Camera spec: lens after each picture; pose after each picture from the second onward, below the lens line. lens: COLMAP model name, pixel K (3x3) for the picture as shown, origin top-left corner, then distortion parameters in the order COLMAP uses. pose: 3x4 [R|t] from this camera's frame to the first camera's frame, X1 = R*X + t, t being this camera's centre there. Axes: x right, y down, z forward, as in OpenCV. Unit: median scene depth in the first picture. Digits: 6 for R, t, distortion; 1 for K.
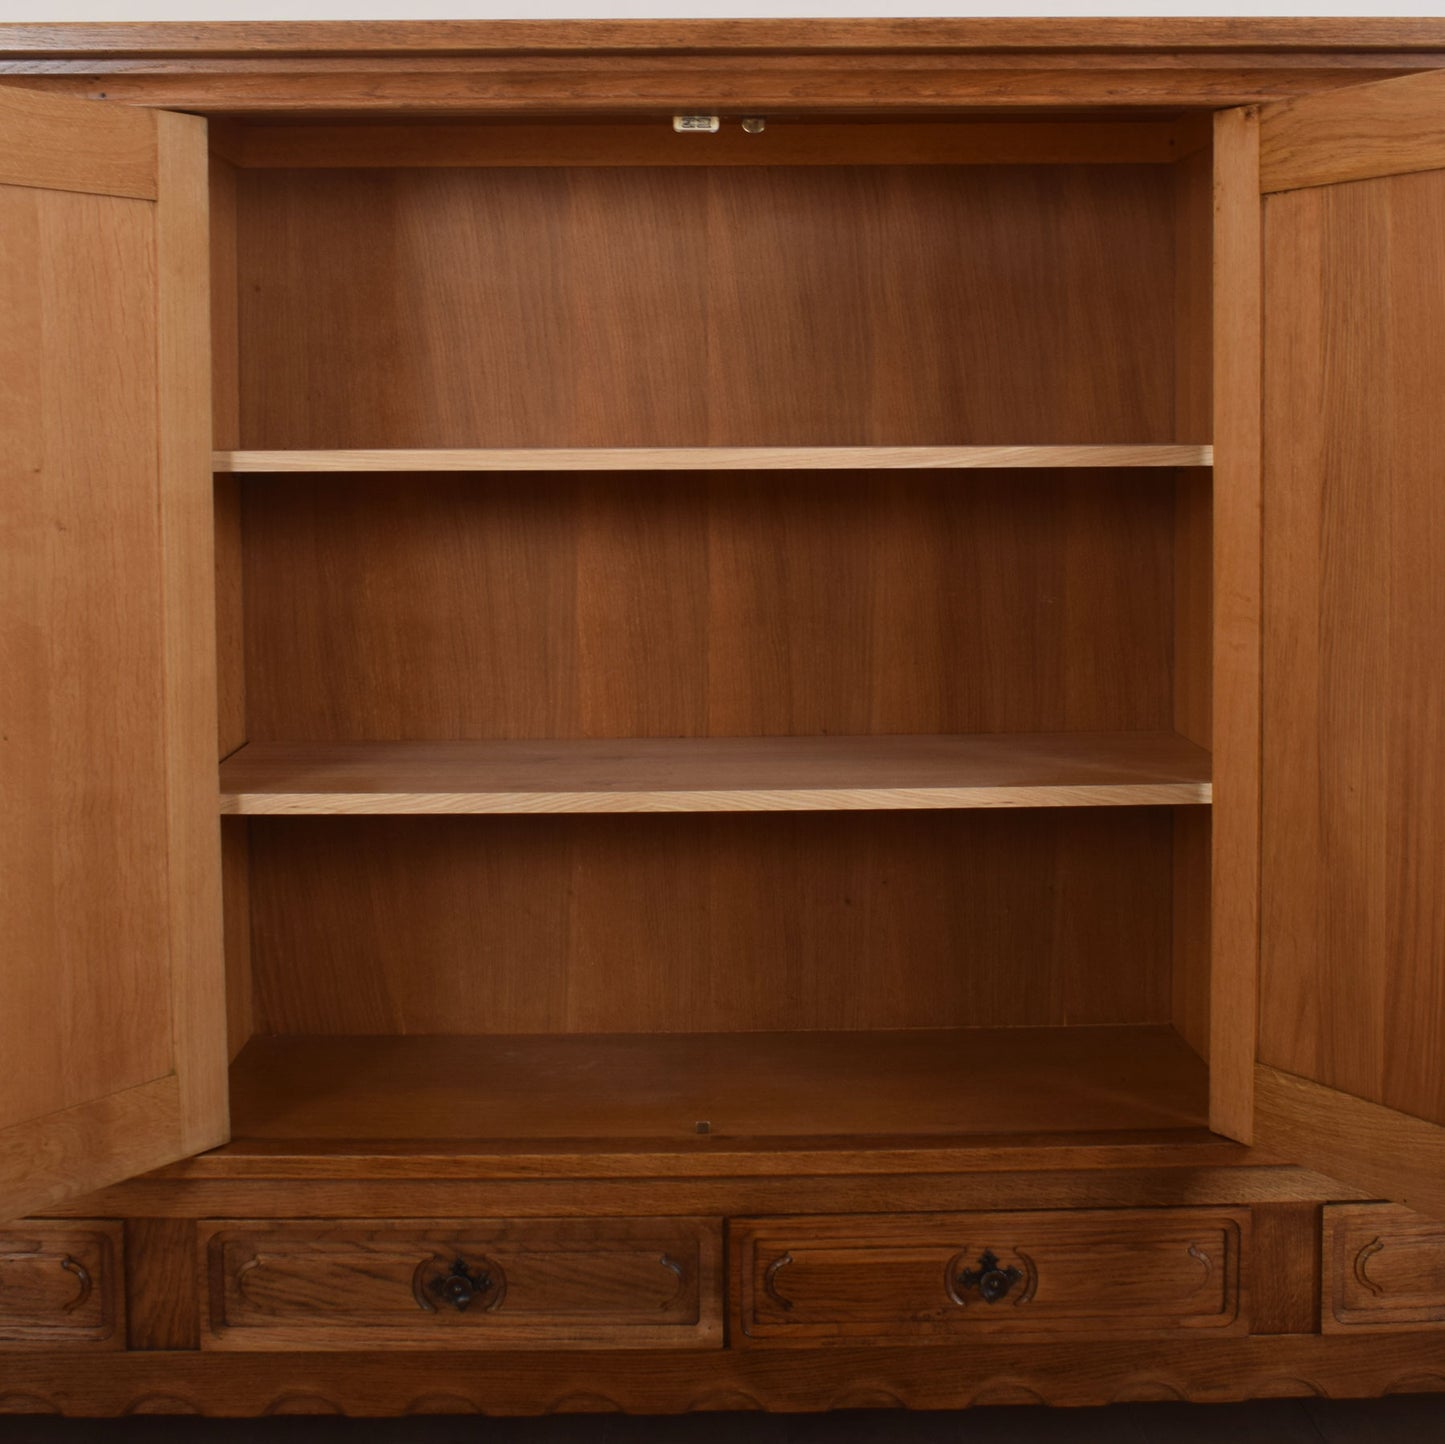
lens RADIAL K [[2408.2, 0, 704.5], [0, 2408.2, 608.4], [0, 0, 1]] dist [-0.096952, 0.008893]
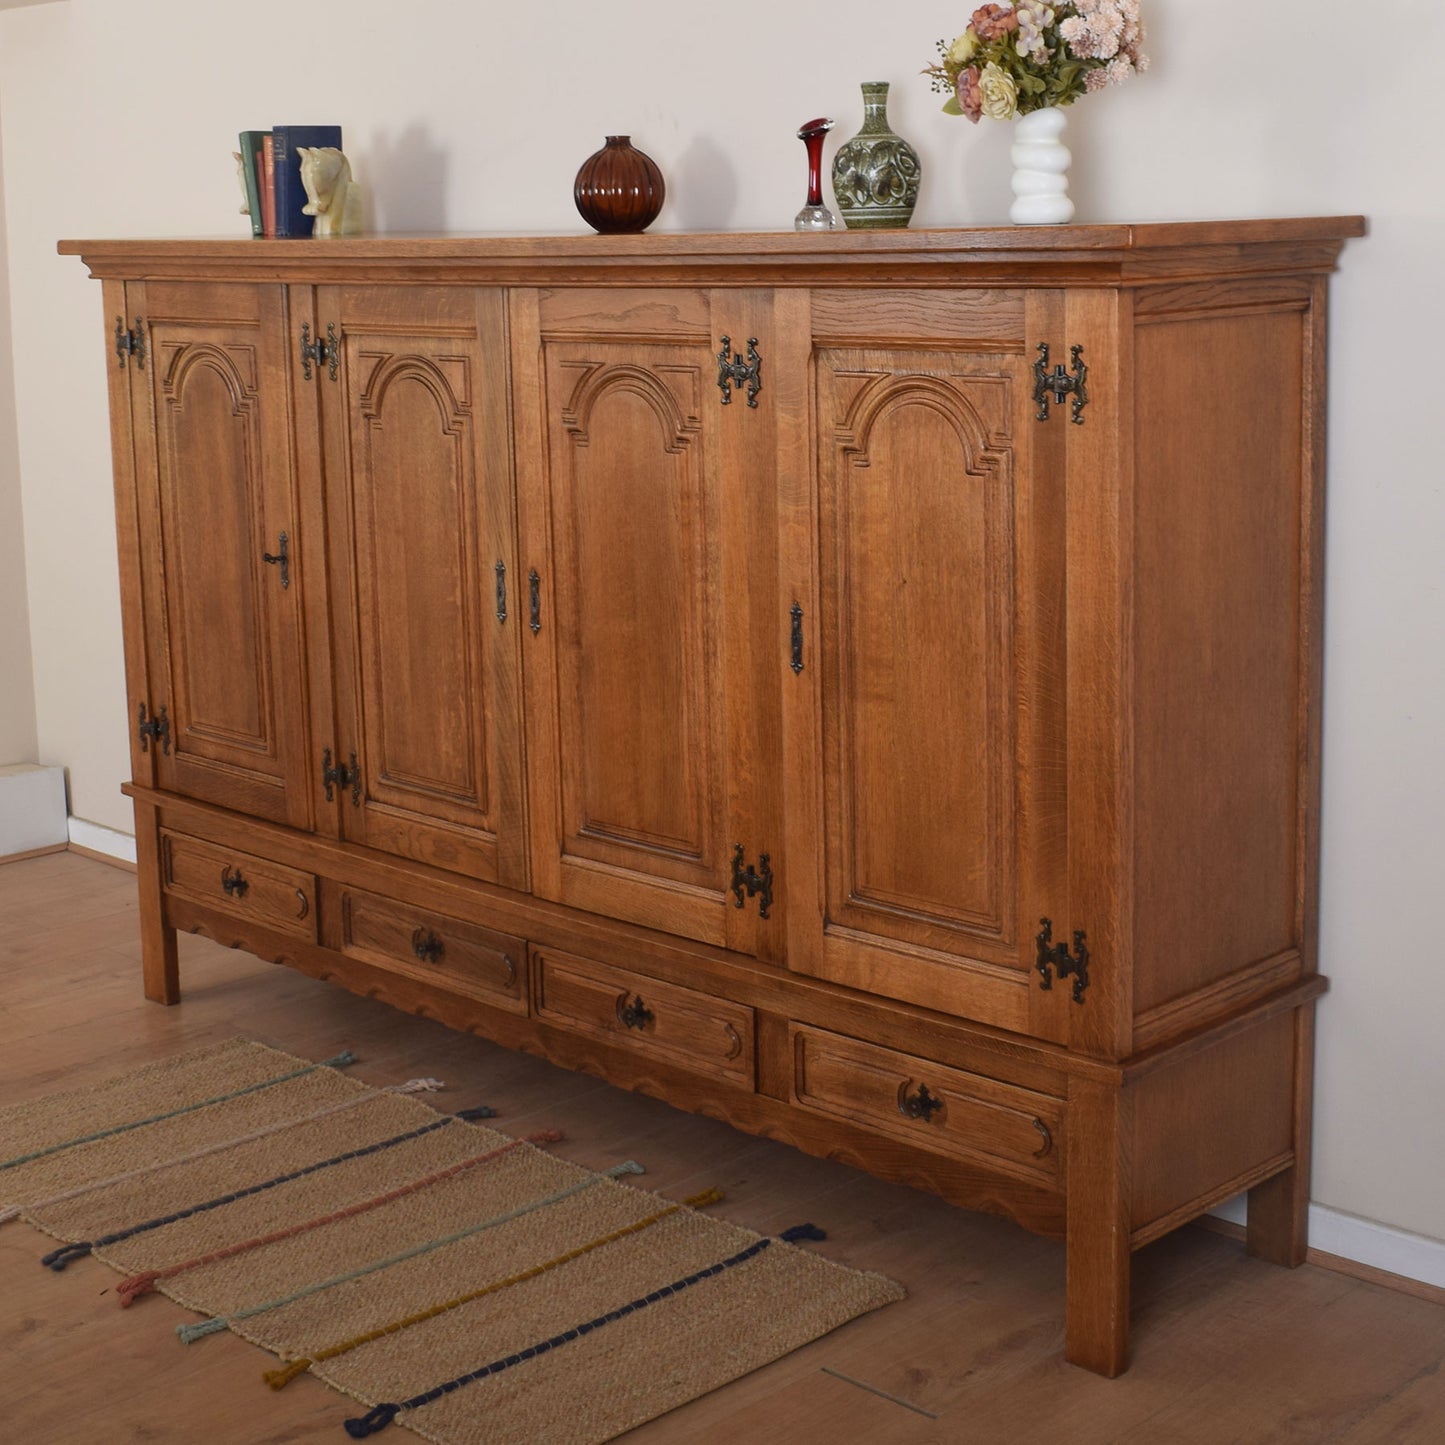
lens RADIAL K [[2408.2, 0, 704.5], [0, 2408.2, 608.9], [0, 0, 1]] dist [-0.096952, 0.008893]
pose [[0.692857, 0.110738, -0.712521, 1.270094], [-0.031695, 0.991859, 0.123331, -0.188851], [0.720378, -0.062868, 0.690727, -0.061233]]
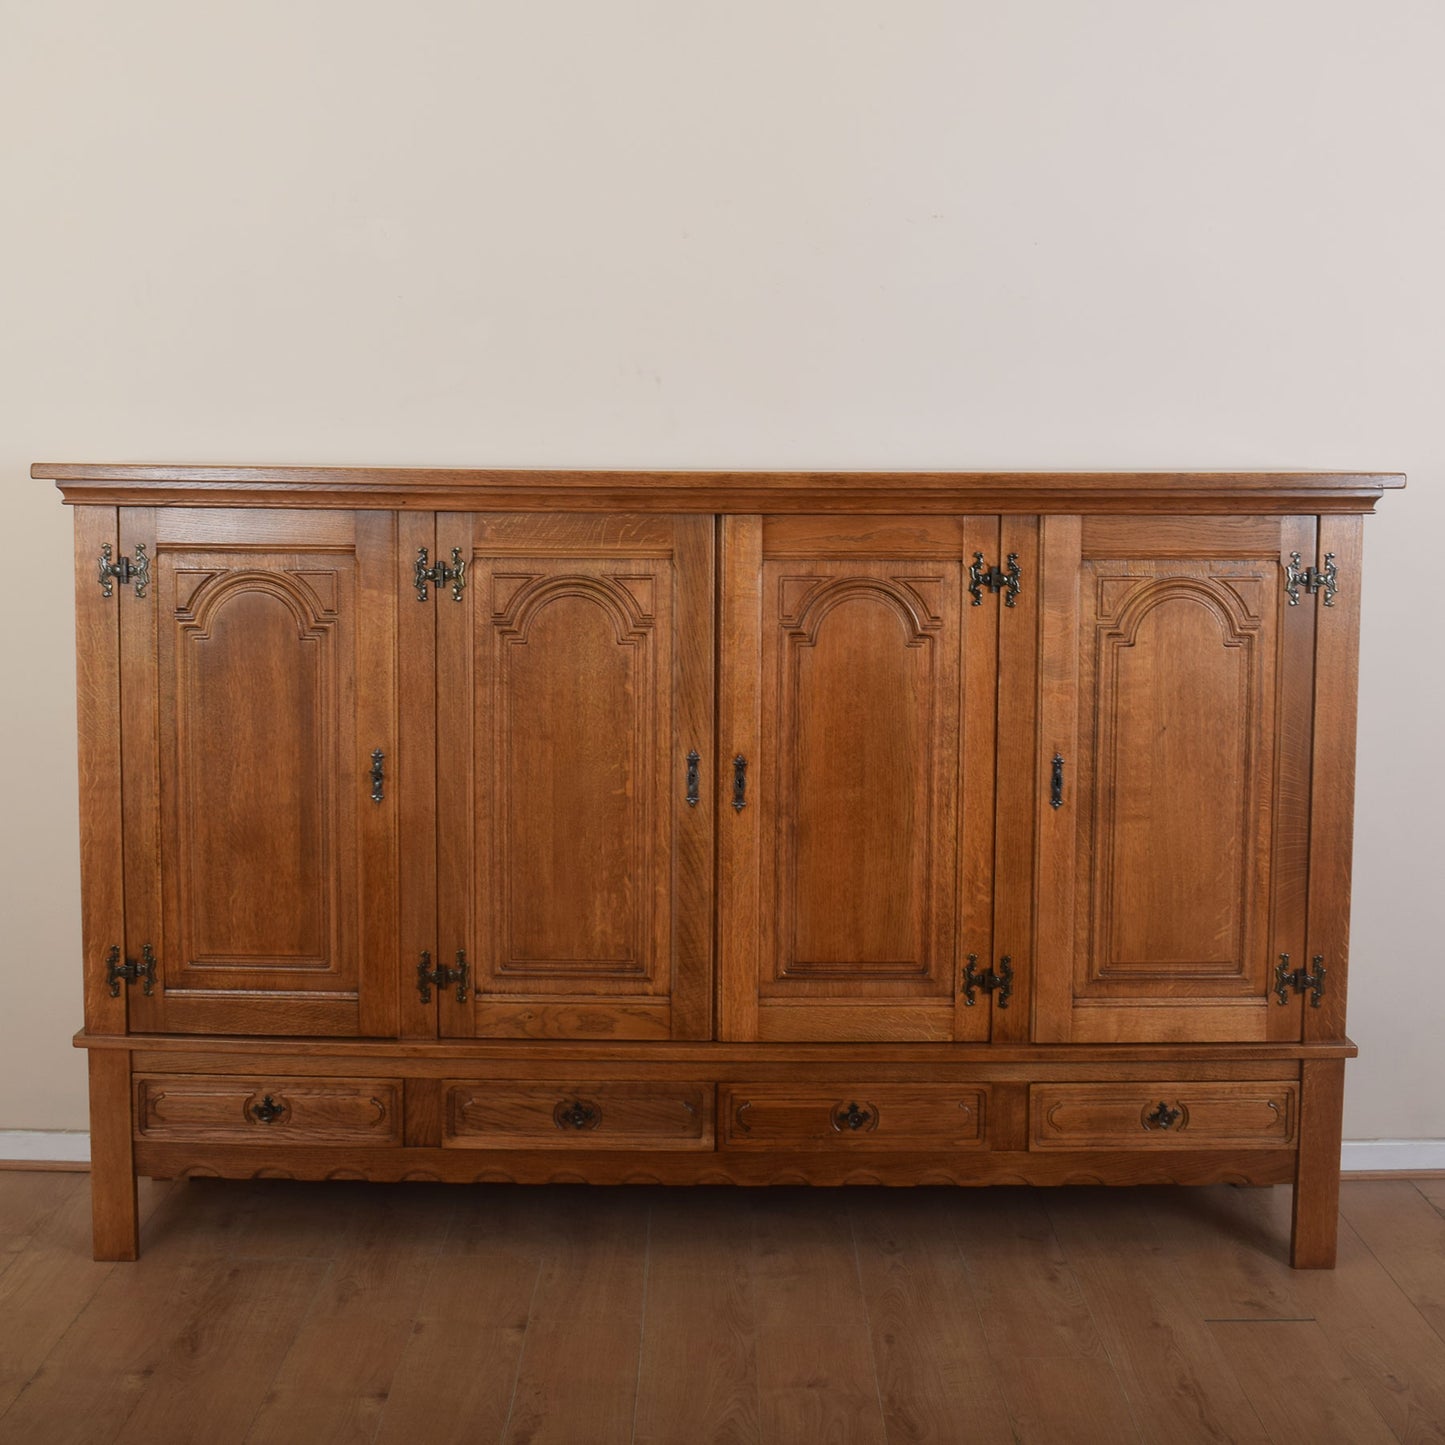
lens RADIAL K [[2099.4, 0, 703.4], [0, 2099.4, 627.1], [0, 0, 1]] dist [-0.091343, -0.014404]
pose [[0.999718, 0.015317, -0.018129, 0.023097], [-0.015028, 0.999759, 0.015975, -0.137656], [0.018369, -0.015698, 0.999708, -0.671186]]
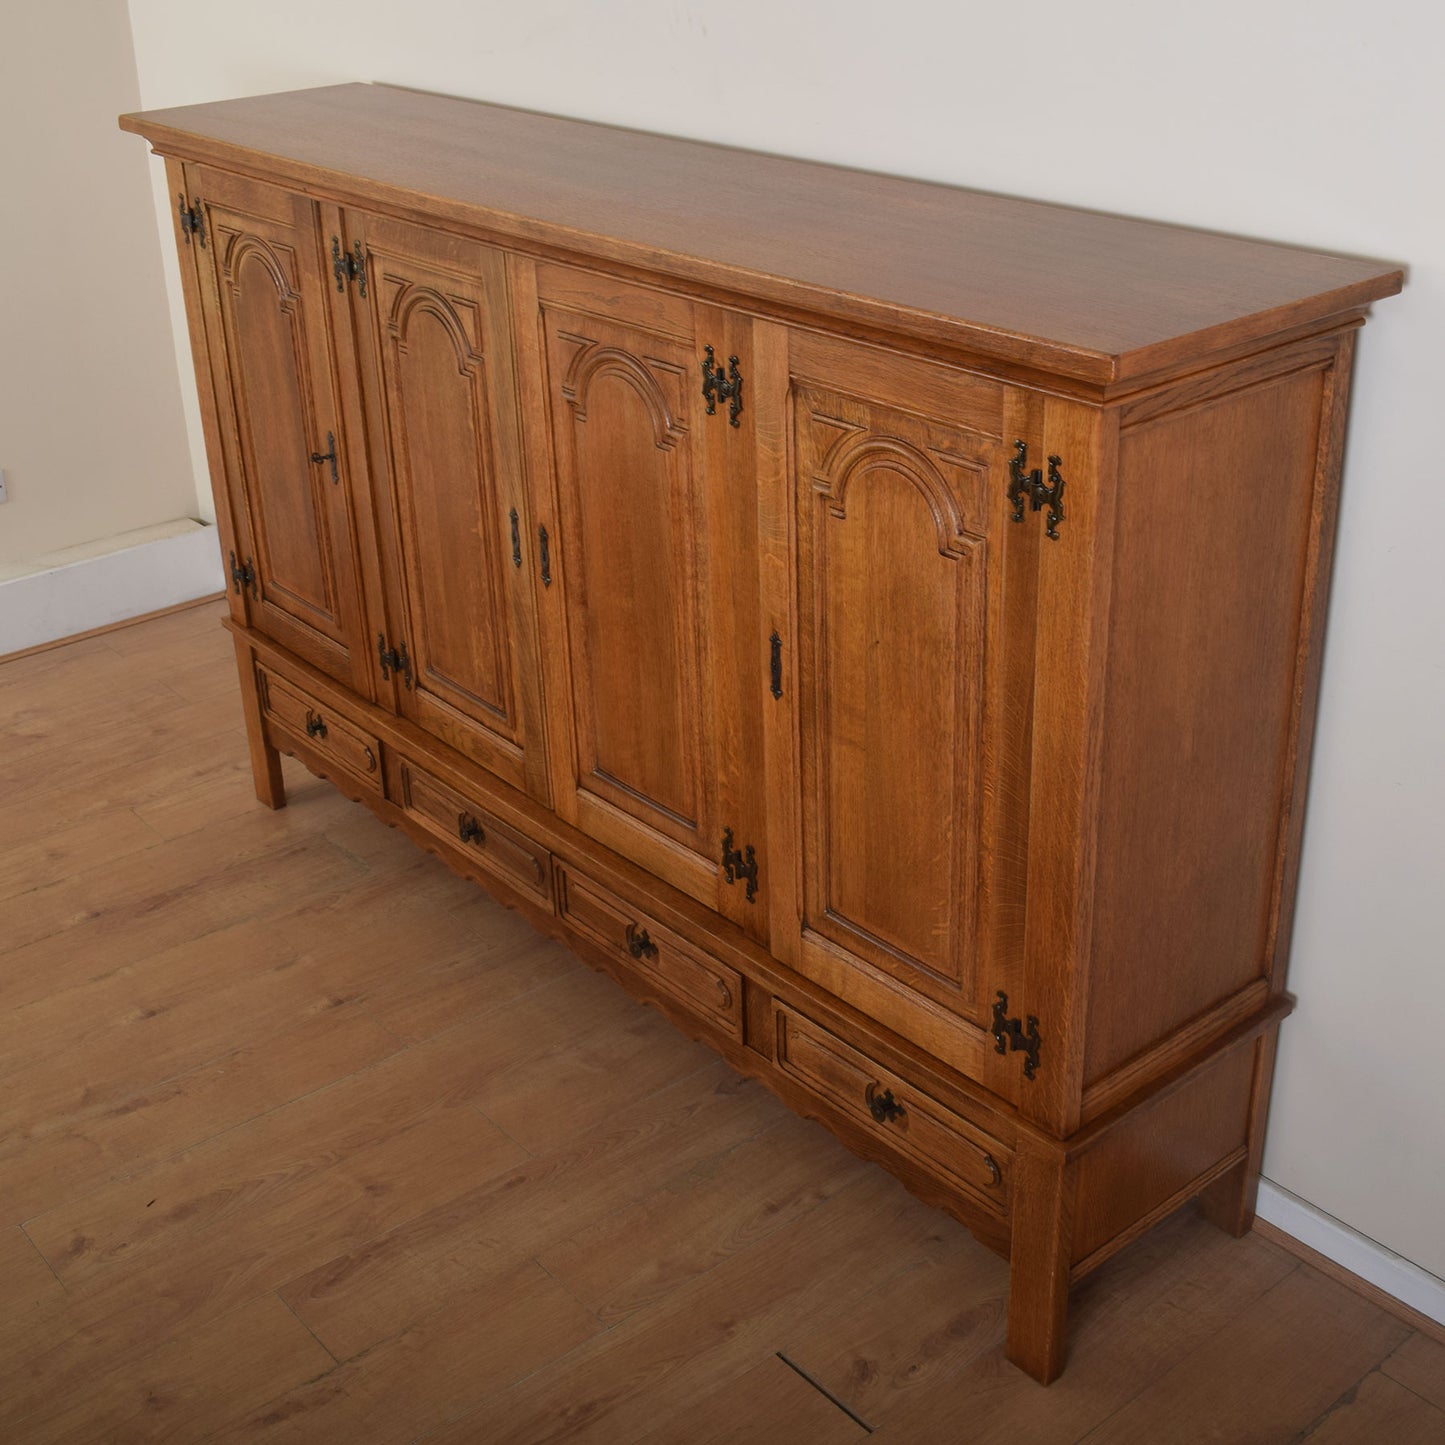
lens RADIAL K [[1899.9, 0, 761.2], [0, 1899.9, 691.5], [0, 0, 1]] dist [-0.096000, 0.003475]
pose [[0.639809, 0.326632, -0.695669, 1.057167], [-0.034913, 0.916609, 0.398259, -0.427763], [0.767740, -0.230521, 0.597858, 0.298919]]
